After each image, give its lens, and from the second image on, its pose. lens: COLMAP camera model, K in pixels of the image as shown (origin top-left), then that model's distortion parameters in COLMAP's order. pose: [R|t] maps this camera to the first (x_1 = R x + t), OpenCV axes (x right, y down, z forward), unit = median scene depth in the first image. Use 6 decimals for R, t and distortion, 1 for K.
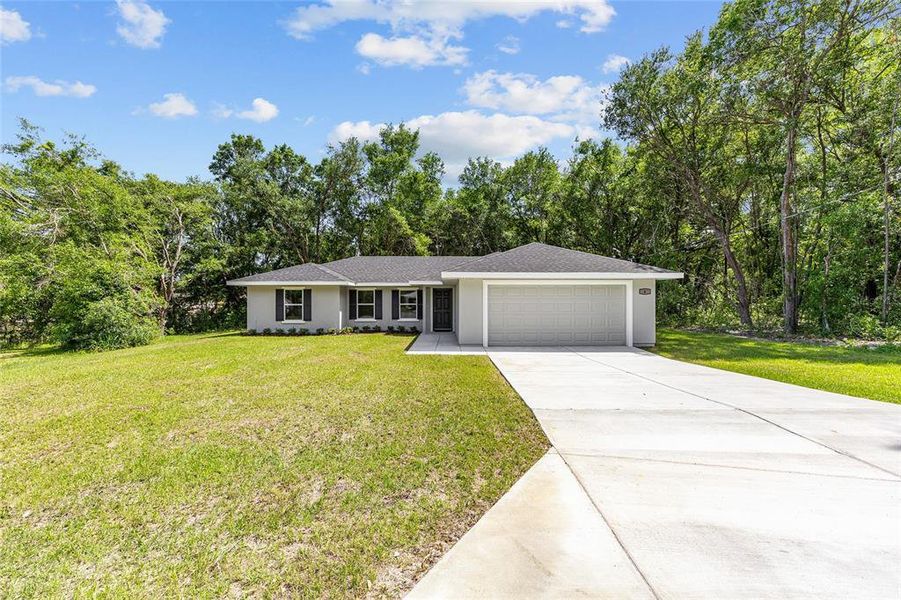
lens RADIAL K [[367.2, 0, 452.0], [0, 367.2, 297.7], [0, 0, 1]] dist [-0.003438, -0.000131]
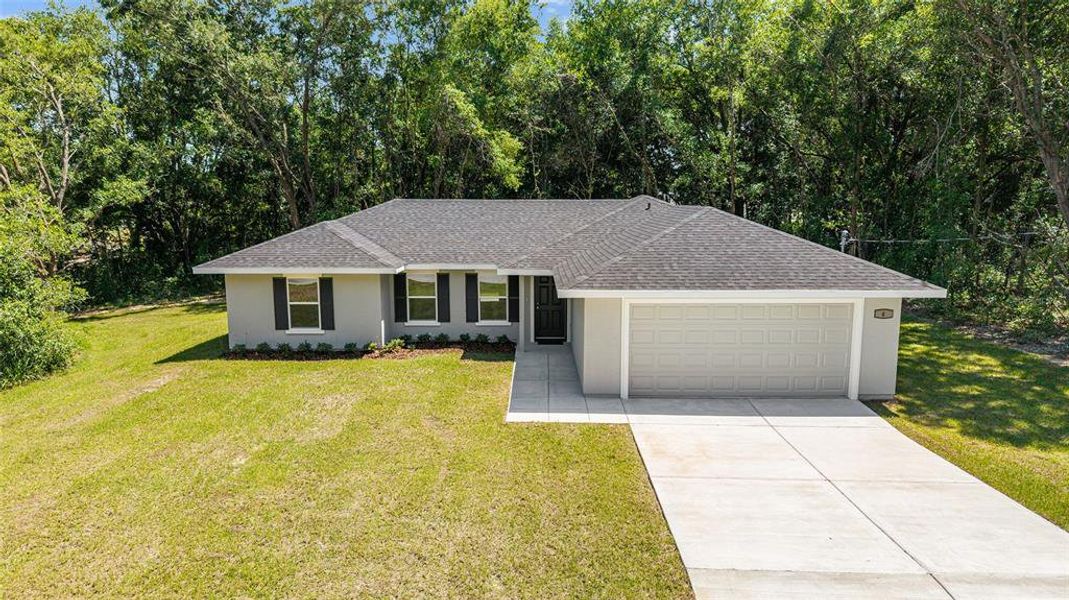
lens RADIAL K [[726.3, 0, 534.5], [0, 726.3, 300.0], [0, 0, 1]] dist [0.087788, -0.133824]
pose [[0.999807, 0.001942, -0.019557, -0.028800], [0.001073, 0.988229, 0.152979, -0.157693], [0.019623, -0.152970, 0.988036, -0.164368]]
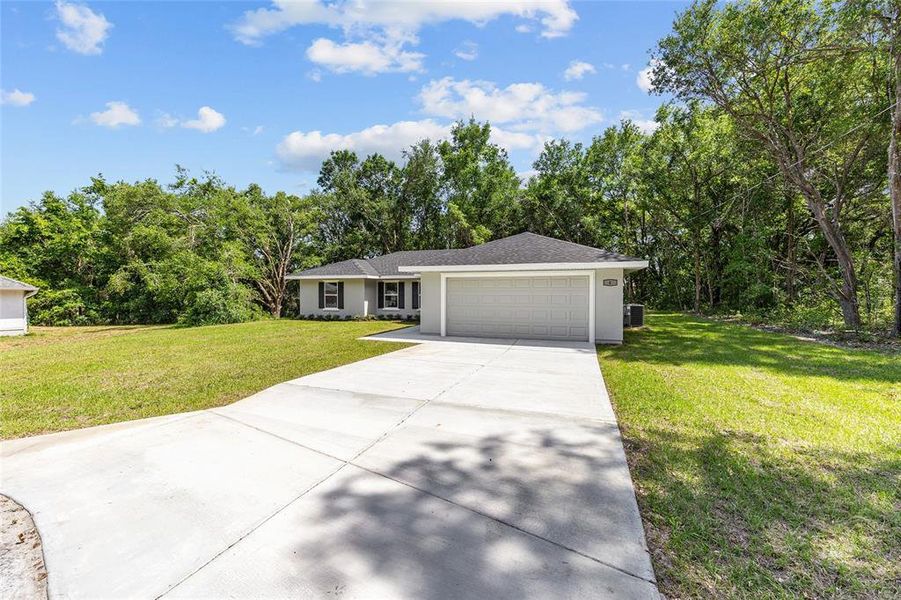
lens RADIAL K [[367.6, 0, 447.5], [0, 367.6, 293.9], [0, 0, 1]] dist [-0.003335, -0.000130]
pose [[0.936575, 0.004268, -0.350441, 0.317910], [0.001646, 0.999861, 0.016576, -0.003394], [0.350463, -0.016101, 0.936438, 0.012941]]
